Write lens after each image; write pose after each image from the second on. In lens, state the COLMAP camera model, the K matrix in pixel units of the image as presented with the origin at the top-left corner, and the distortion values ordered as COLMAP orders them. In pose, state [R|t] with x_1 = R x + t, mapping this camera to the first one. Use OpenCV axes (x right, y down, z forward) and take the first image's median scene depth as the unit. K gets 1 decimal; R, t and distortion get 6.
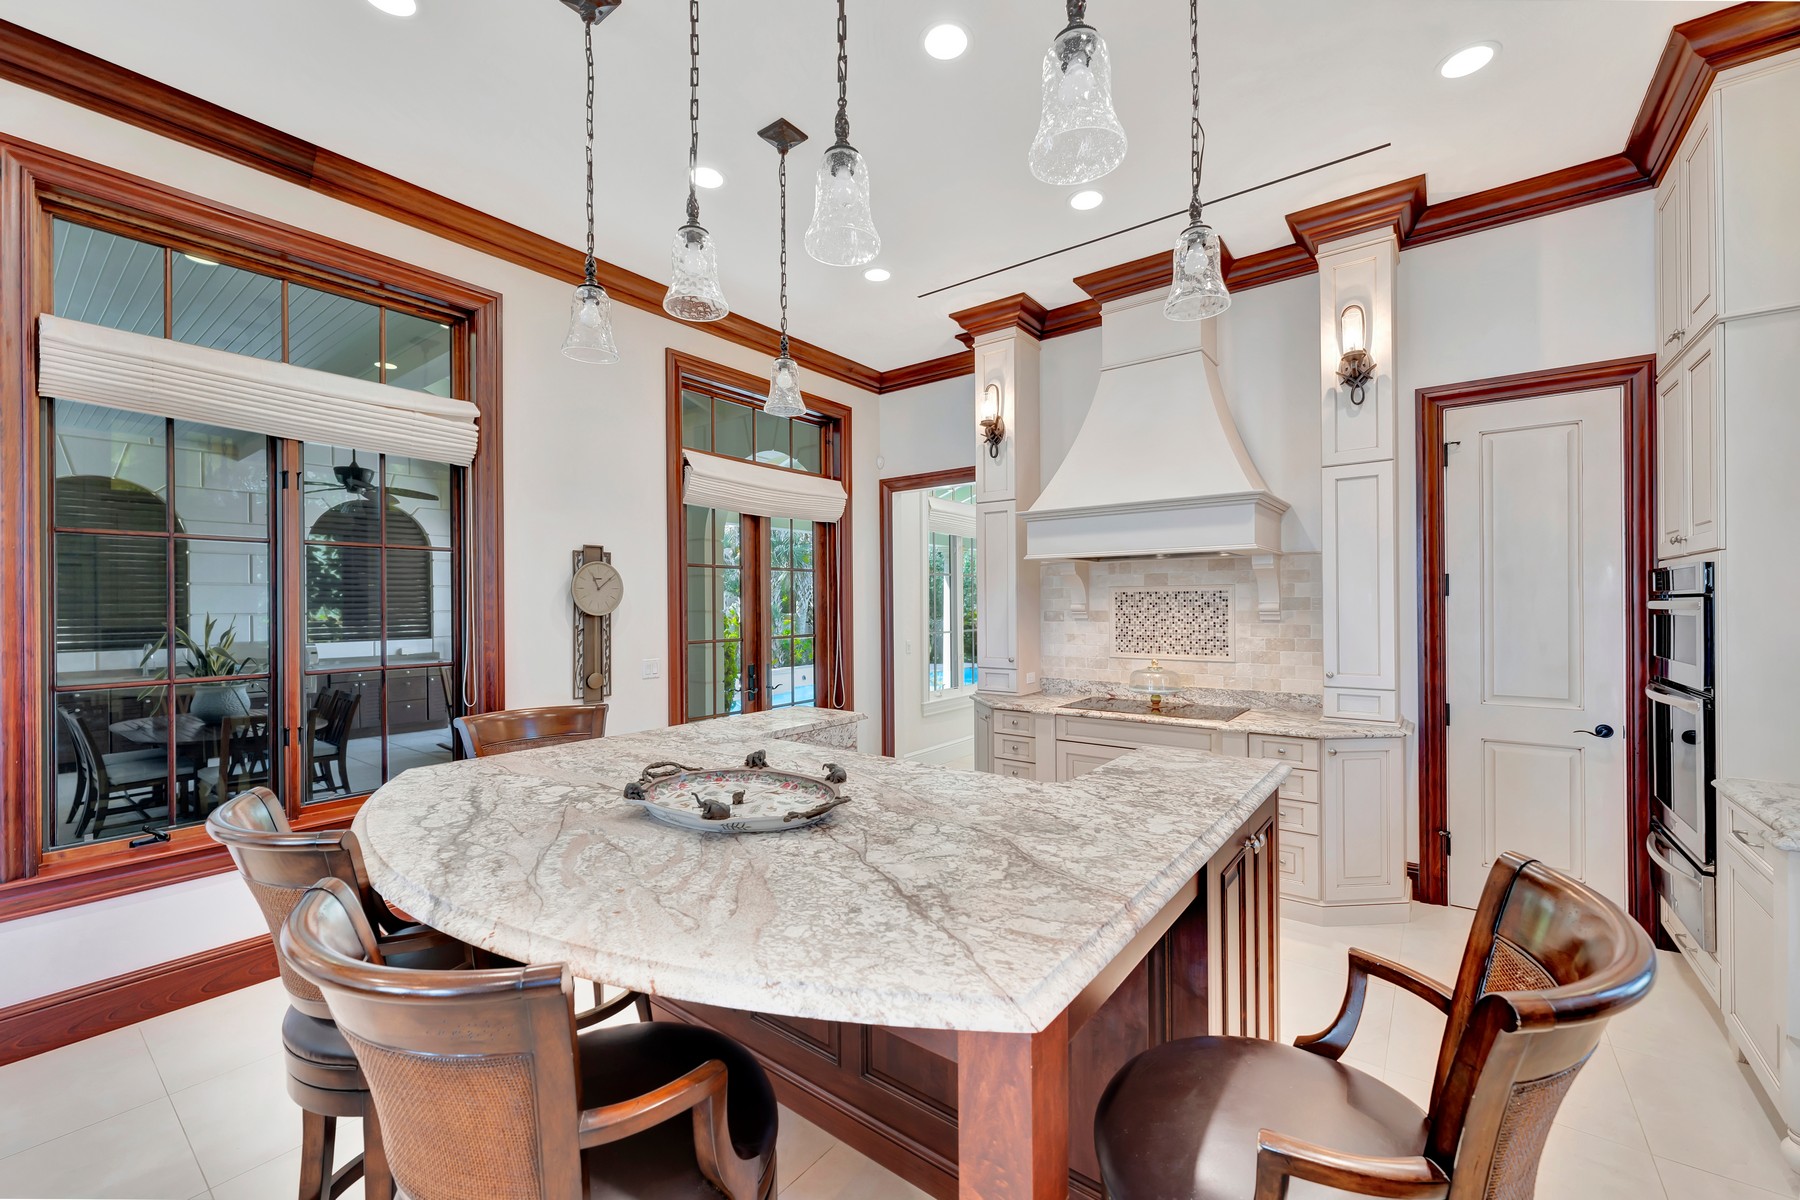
lens RADIAL K [[724.1, 0, 898.7], [0, 724.1, 573.8], [0, 0, 1]] dist [-0.001550, -0.000173]
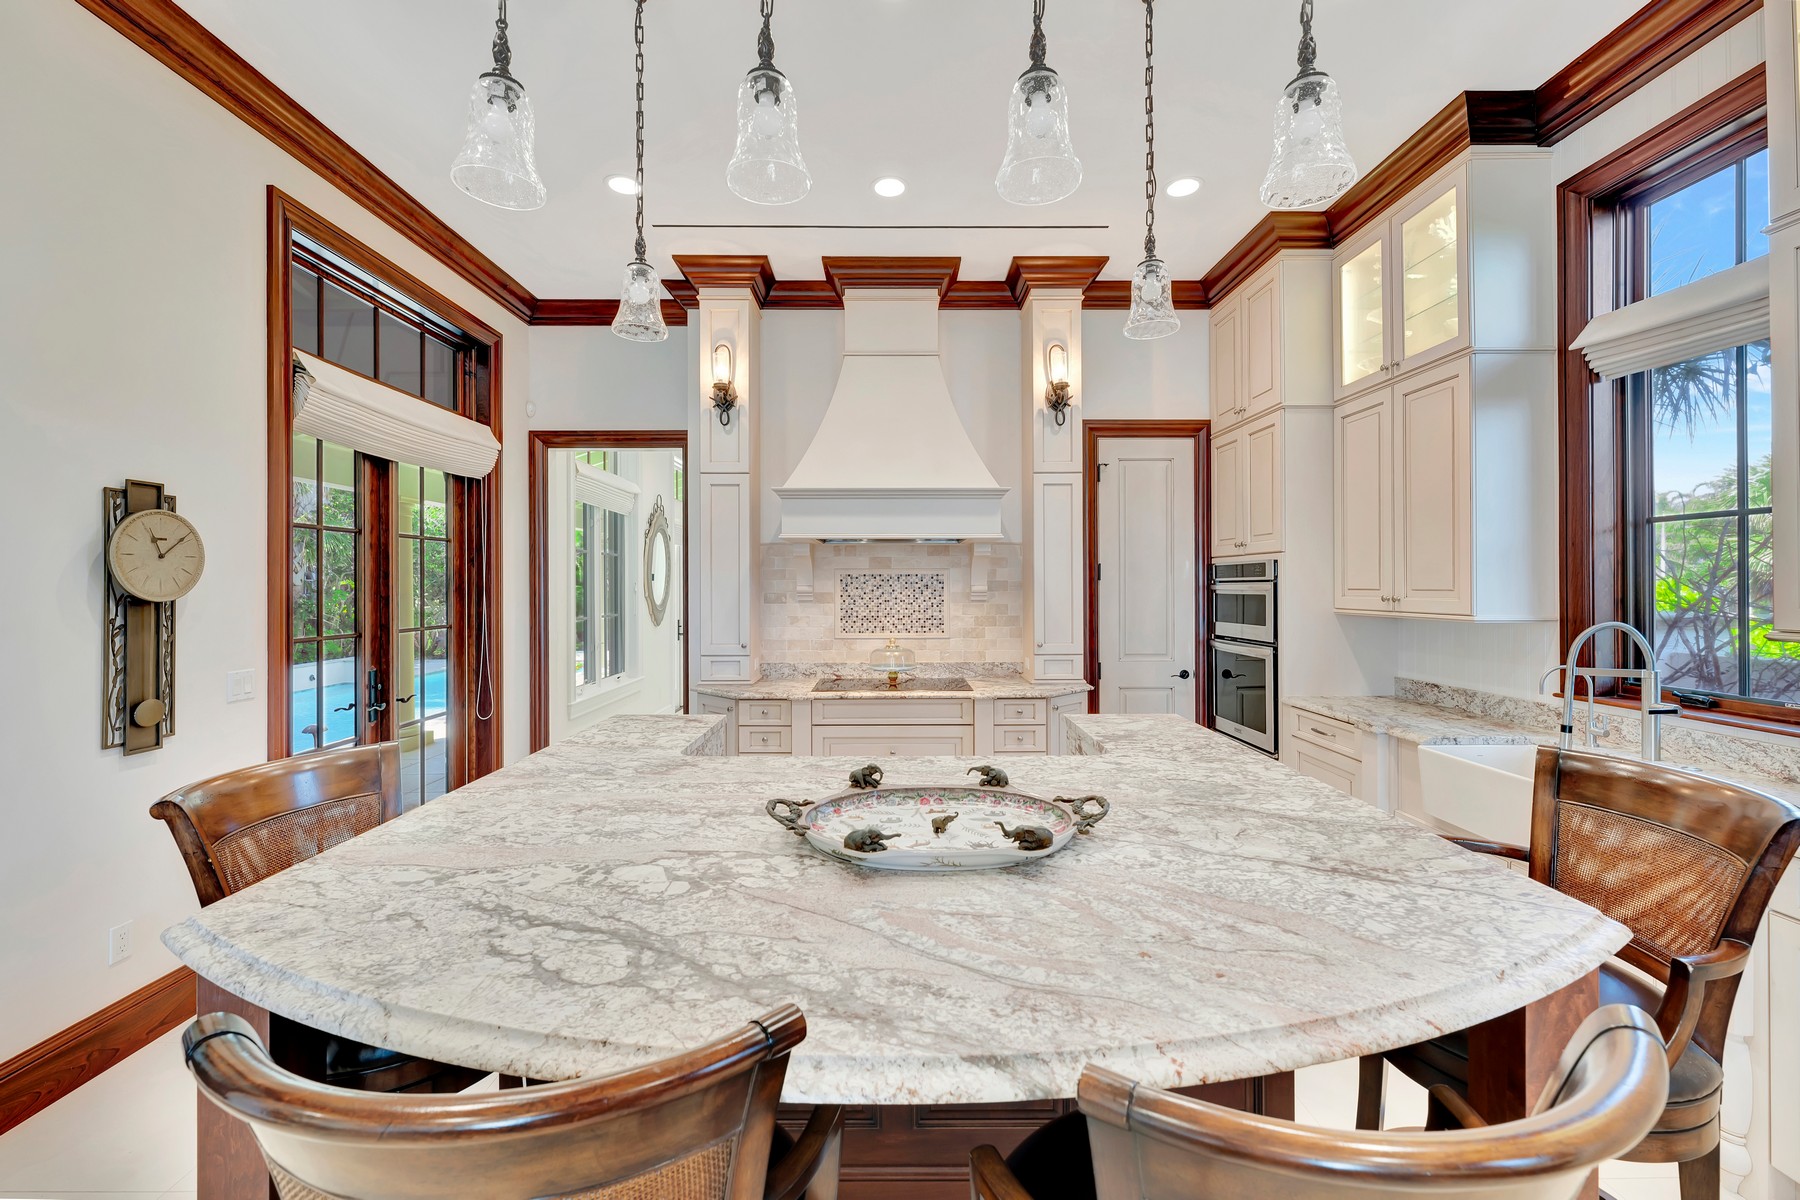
lens RADIAL K [[731.5, 0, 902.2], [0, 731.5, 555.2], [0, 0, 1]] dist [0.000167, 0.000058]
pose [[0.787604, 0.029731, 0.615465, -0.299167], [-0.028472, 0.999524, -0.011849, 0.009535], [-0.615524, -0.008192, 0.788075, 0.154542]]
